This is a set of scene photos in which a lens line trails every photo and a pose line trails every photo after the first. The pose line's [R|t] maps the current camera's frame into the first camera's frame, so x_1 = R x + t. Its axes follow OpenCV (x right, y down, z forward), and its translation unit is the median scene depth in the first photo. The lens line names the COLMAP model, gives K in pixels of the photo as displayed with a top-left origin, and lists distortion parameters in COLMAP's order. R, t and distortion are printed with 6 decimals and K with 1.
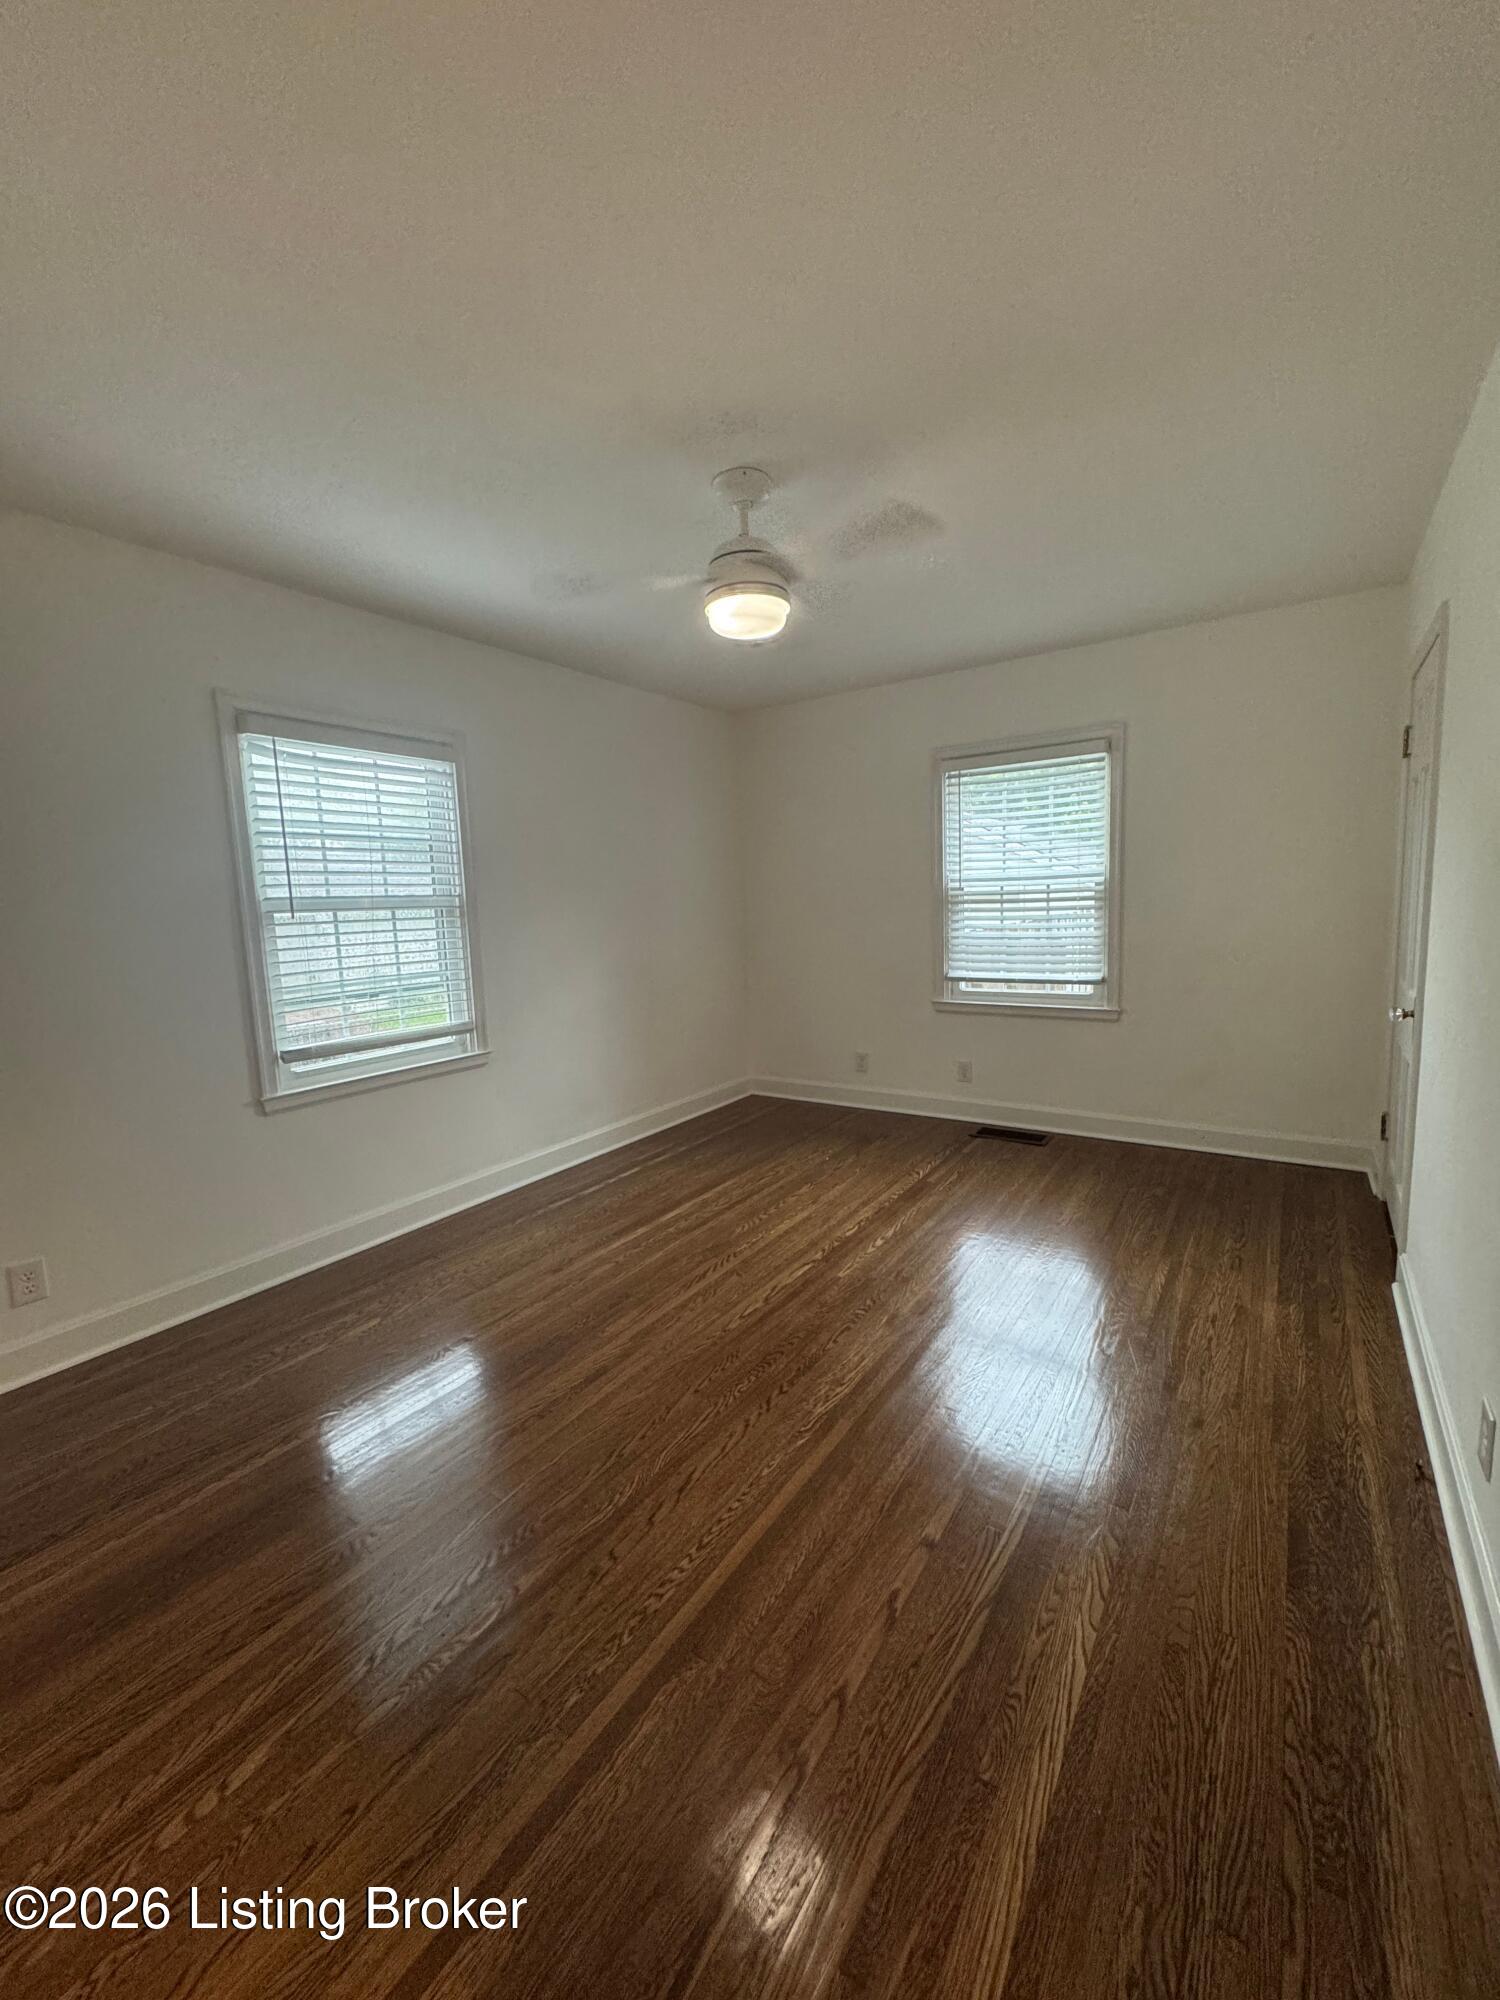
lens RADIAL K [[801.3, 0, 749.5], [0, 801.3, 1002.2], [0, 0, 1]] dist [0.002675, 0.000176]
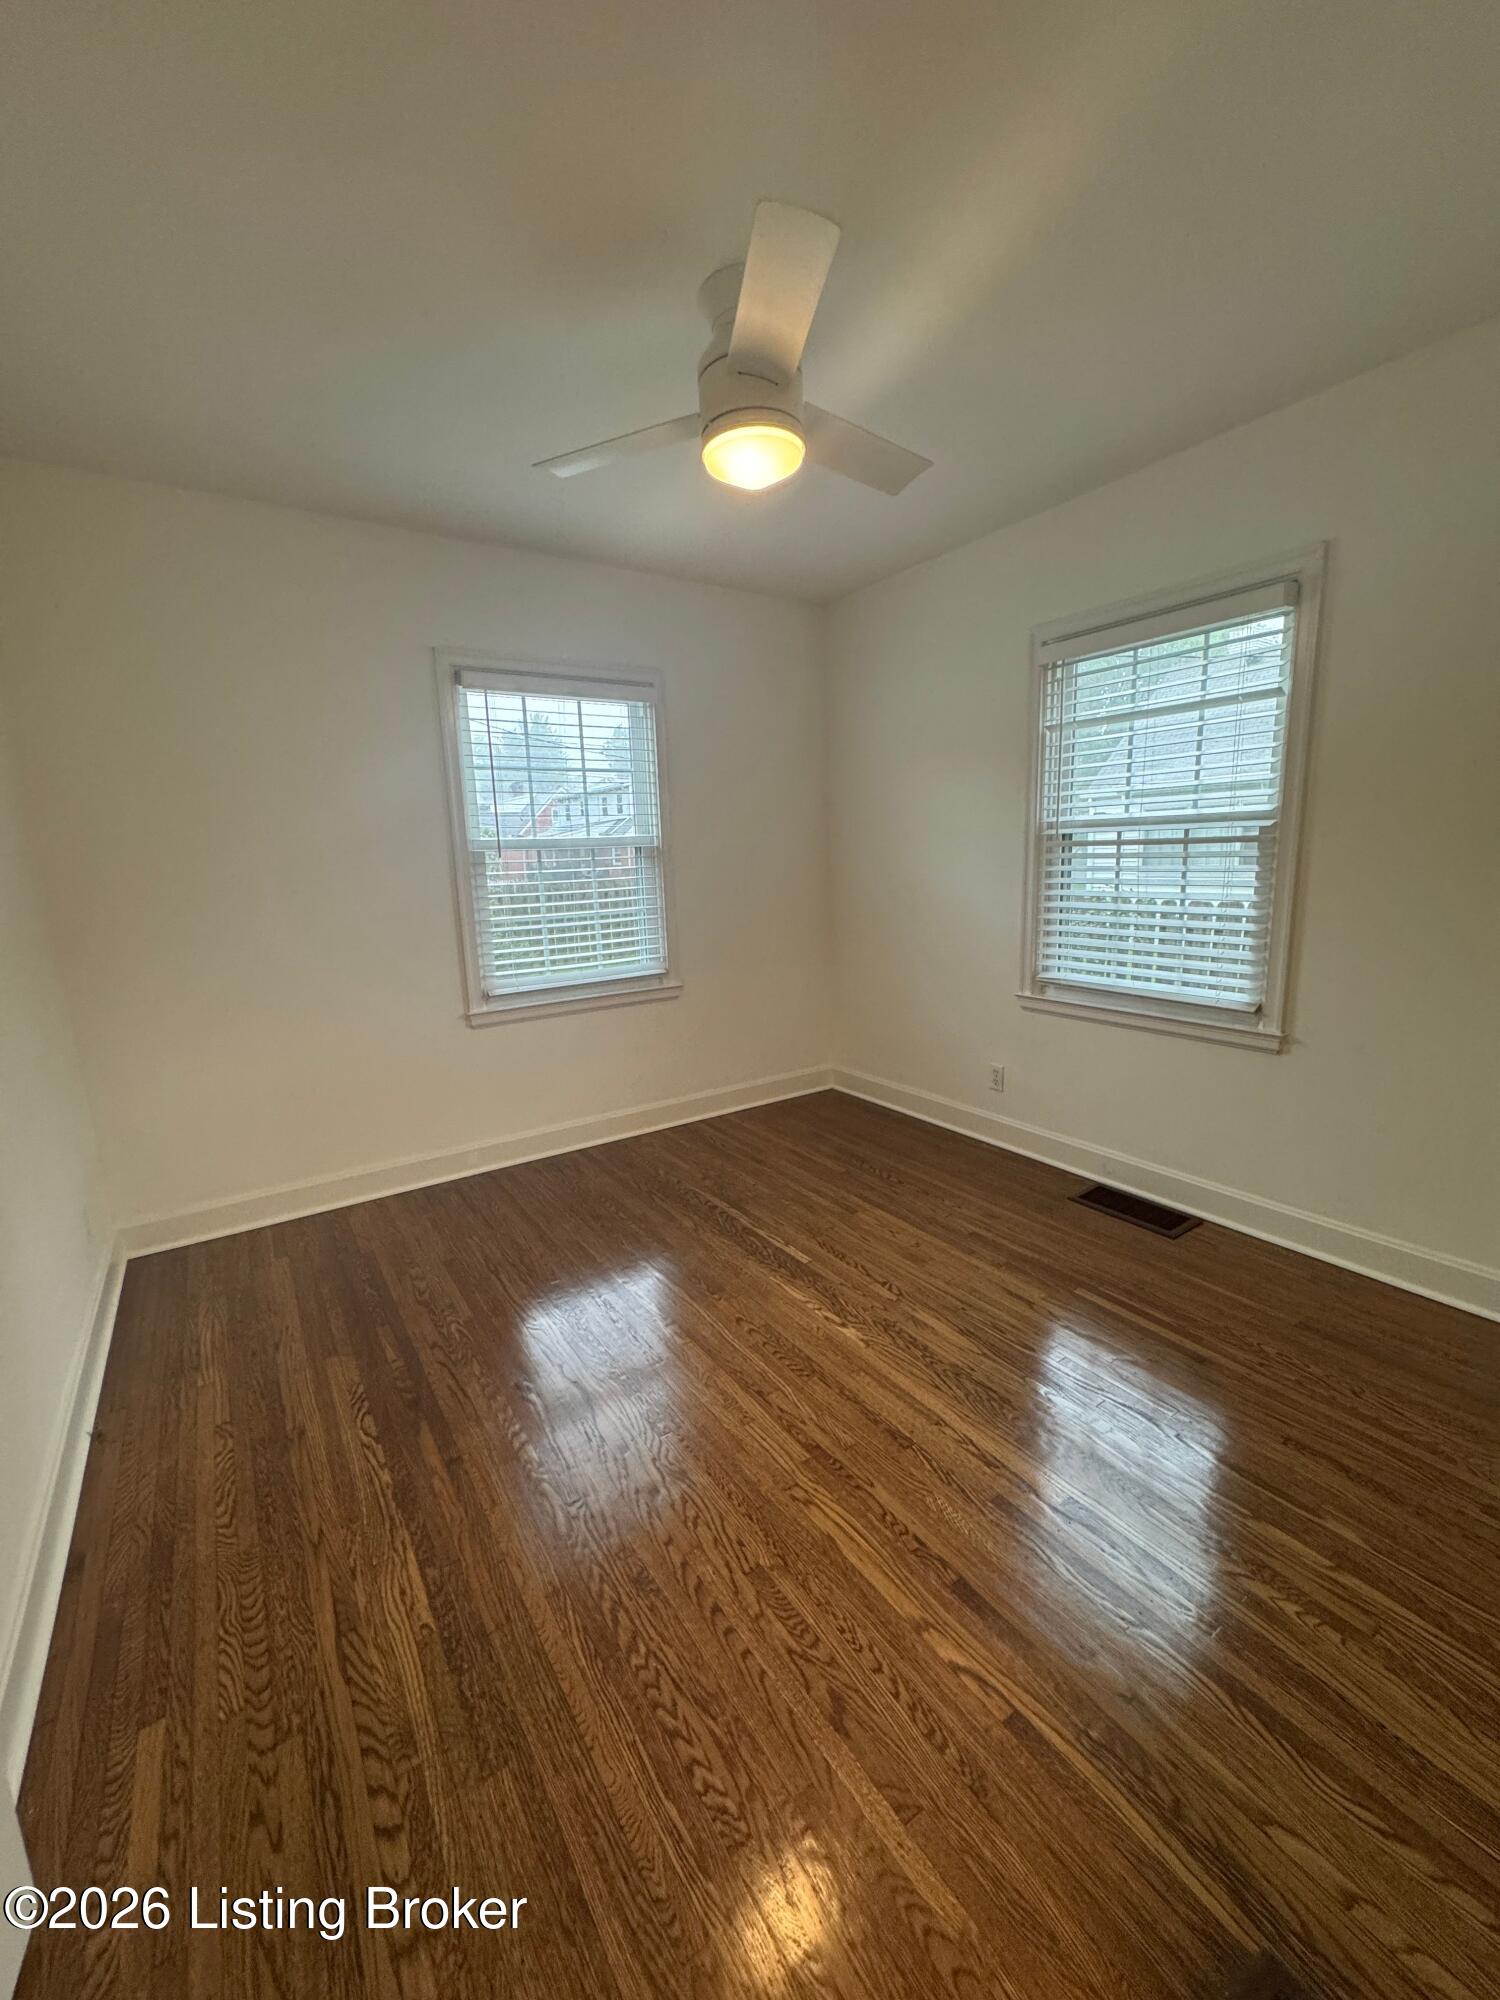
lens RADIAL K [[764.2, 0, 743.7], [0, 764.2, 981.4], [0, 0, 1]] dist [-0.000199, -0.000021]
pose [[0.929543, 0.079454, -0.360051, 0.196159], [-0.059683, 0.996052, 0.065719, -0.041206], [0.363851, -0.039600, 0.930615, 0.231960]]
